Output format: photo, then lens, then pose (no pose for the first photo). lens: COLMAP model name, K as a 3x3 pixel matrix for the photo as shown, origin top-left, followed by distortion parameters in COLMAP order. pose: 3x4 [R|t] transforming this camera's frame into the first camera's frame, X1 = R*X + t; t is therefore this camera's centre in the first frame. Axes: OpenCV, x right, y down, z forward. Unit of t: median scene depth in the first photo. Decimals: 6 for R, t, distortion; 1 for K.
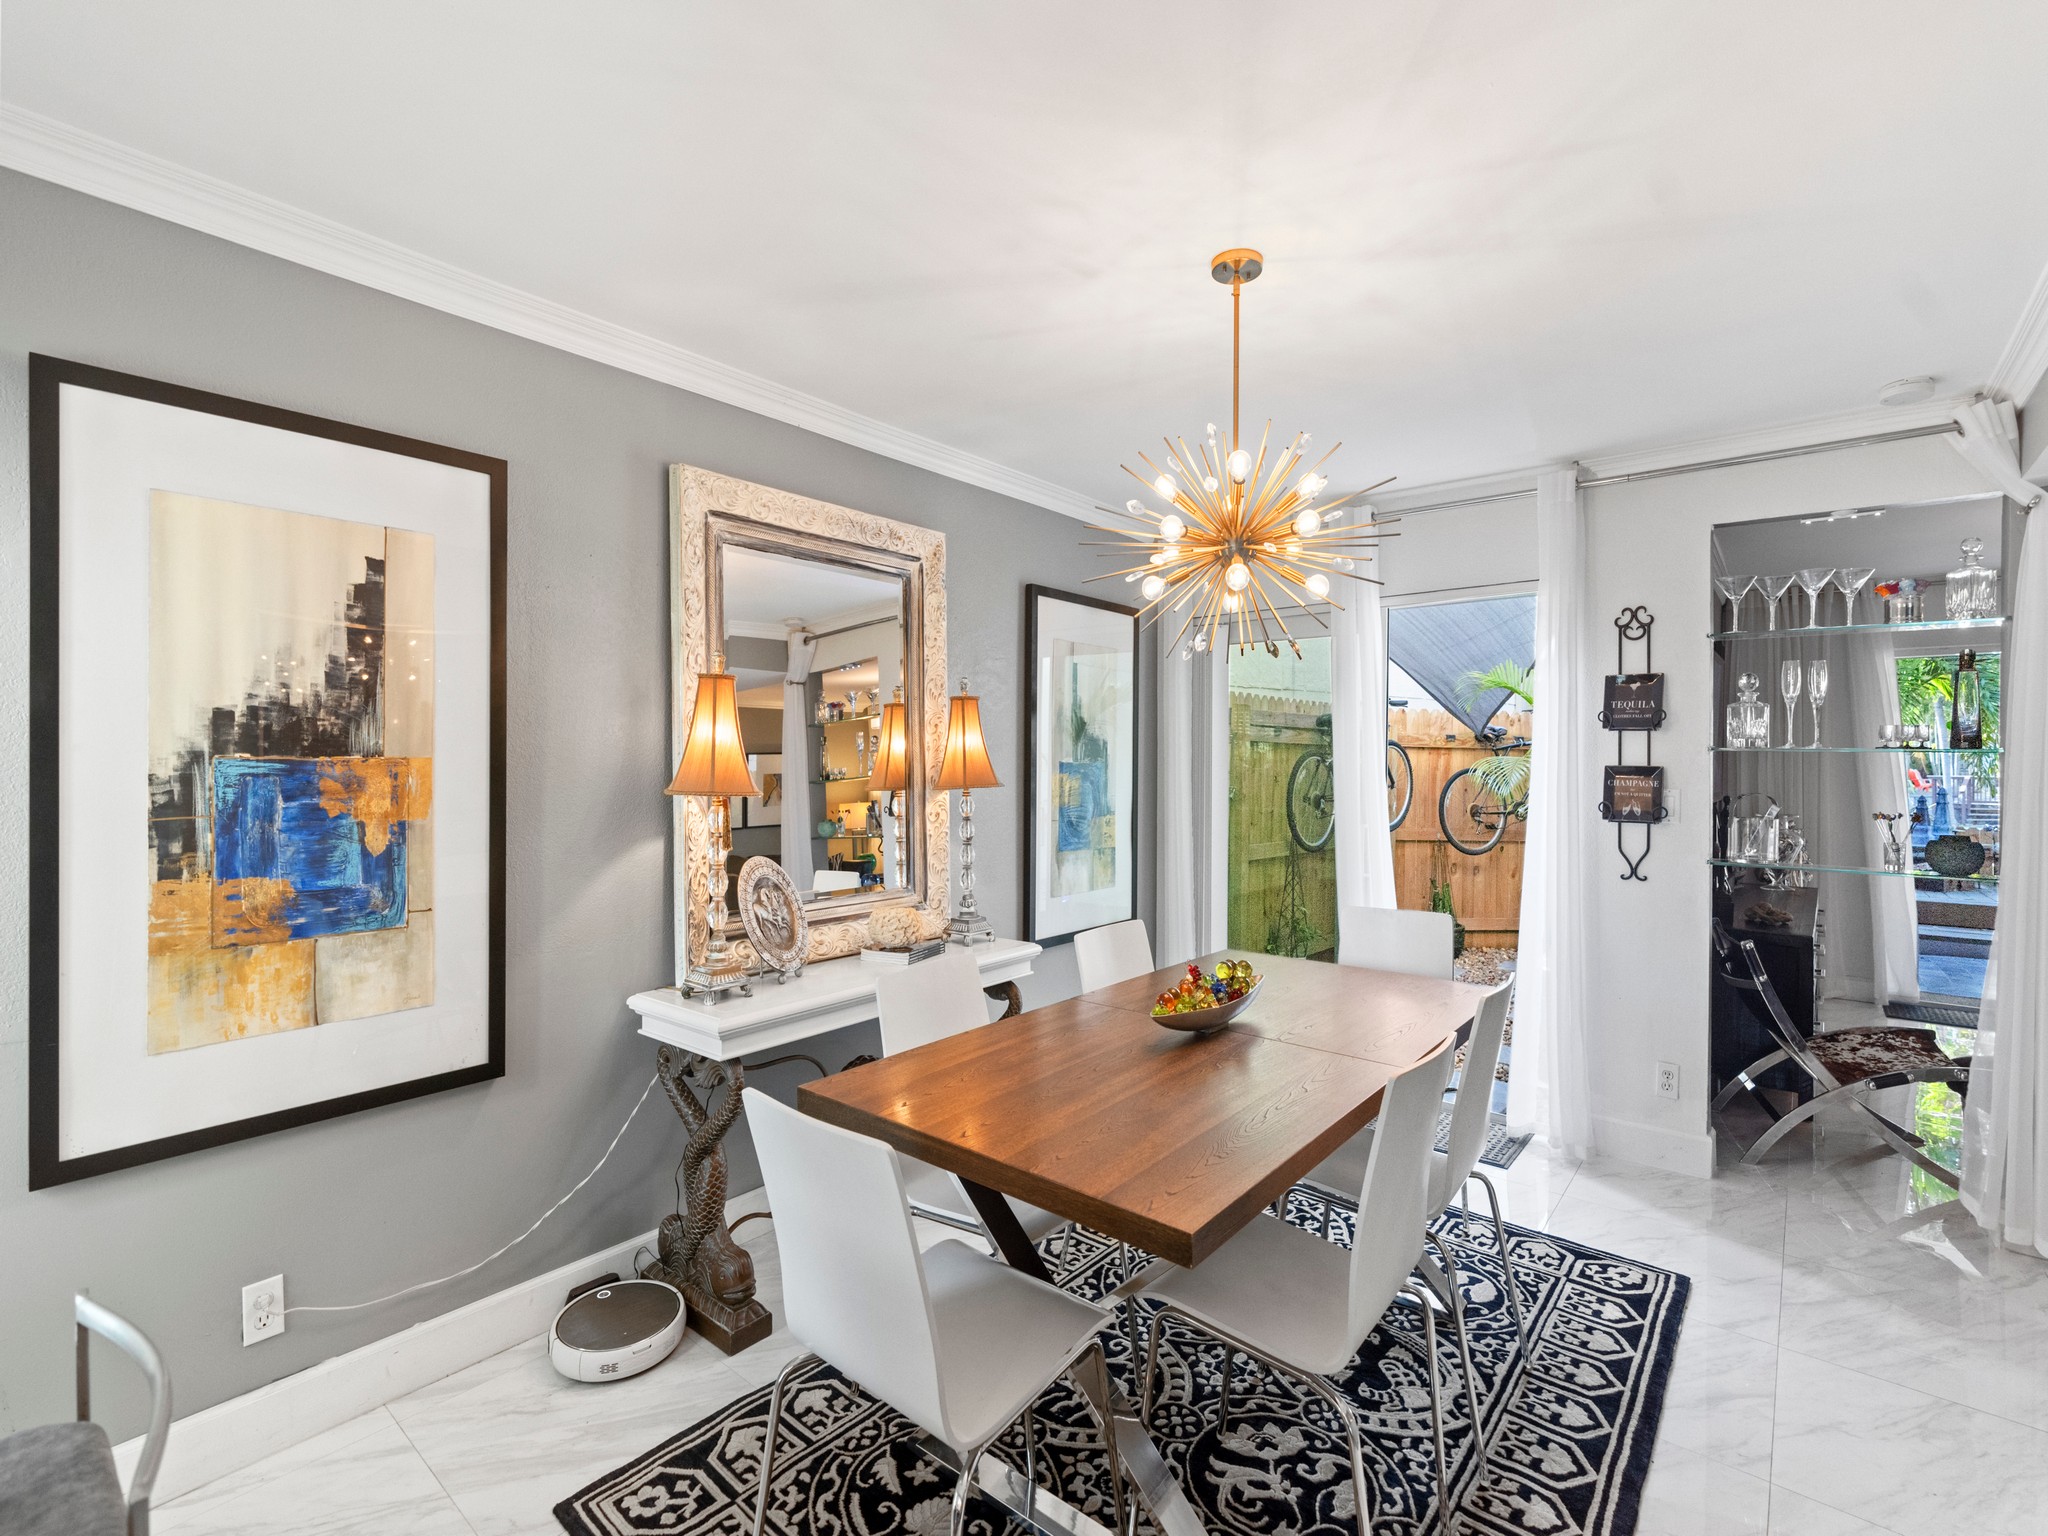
lens RADIAL K [[932.7, 0, 1027.1], [0, 932.7, 758.9], [0, 0, 1]] dist [-0.001548, 0.002026]
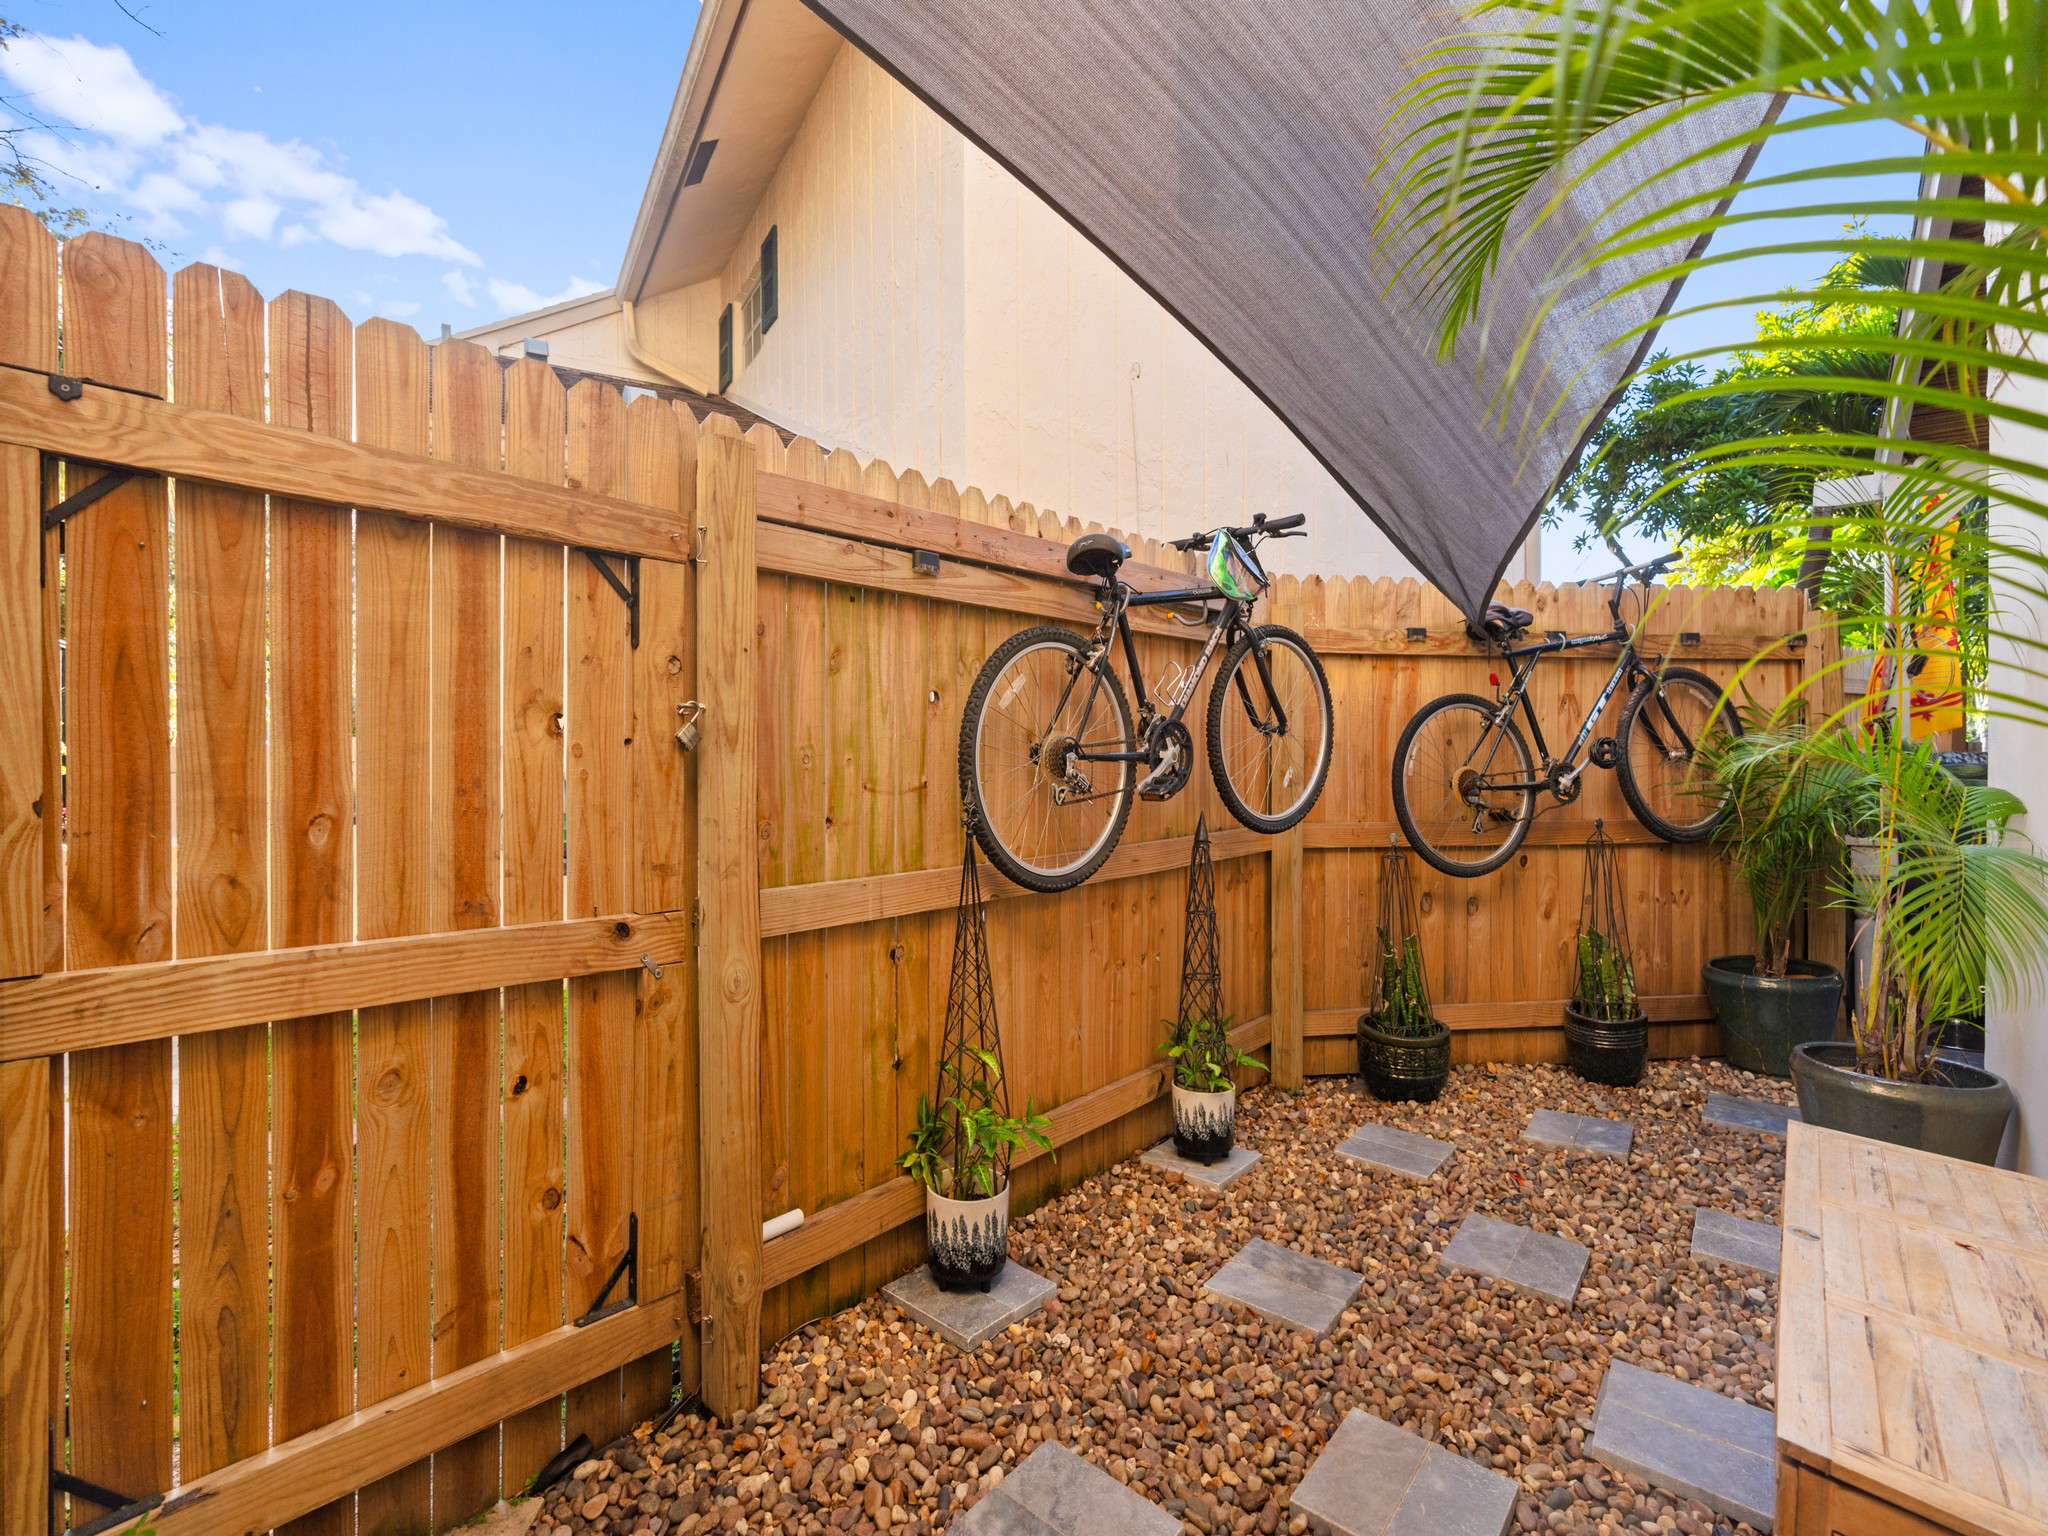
lens RADIAL K [[932.7, 0, 1024.9], [0, 932.7, 772.1], [0, 0, 1]] dist [-0.001548, 0.002026]
pose [[0.999822, -0.017804, 0.006208, 0.684352], [0.017729, 0.999773, 0.011823, 0.109520], [-0.006417, -0.011711, 0.999911, 1.433107]]
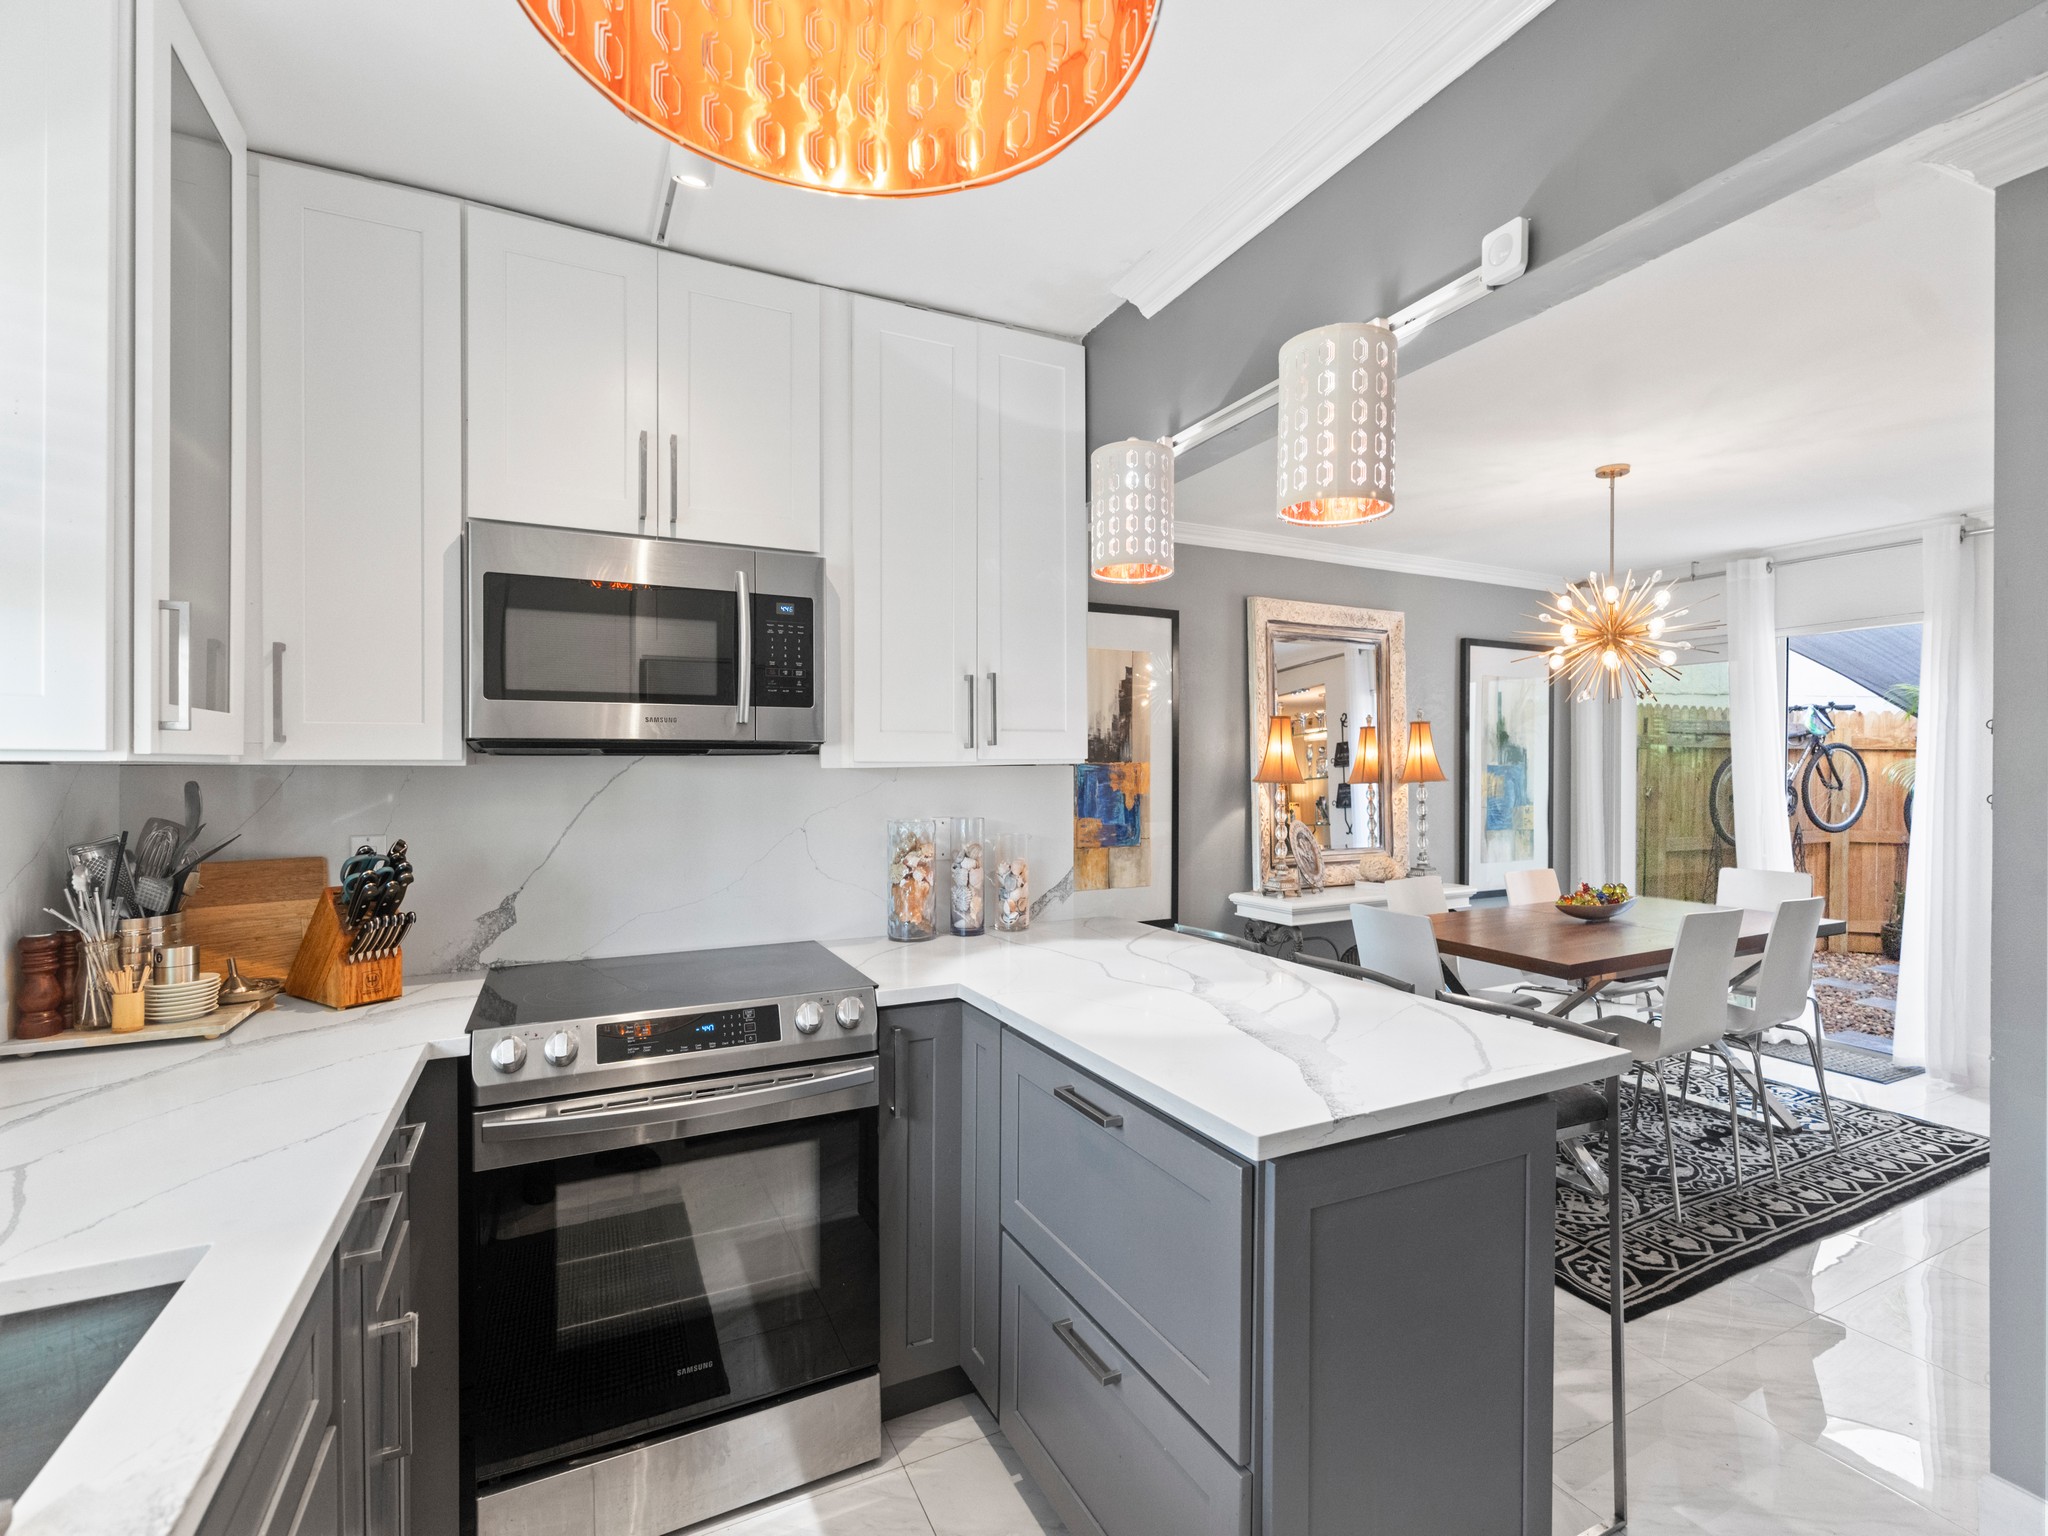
lens RADIAL K [[932.7, 0, 1028.0], [0, 932.7, 769.9], [0, 0, 1]] dist [-0.001548, 0.002026]
pose [[0.919175, -0.003120, -0.393837, -0.066877], [0.004797, 0.999983, 0.003275, 0.004526], [0.393820, -0.004900, 0.919175, -0.761252]]
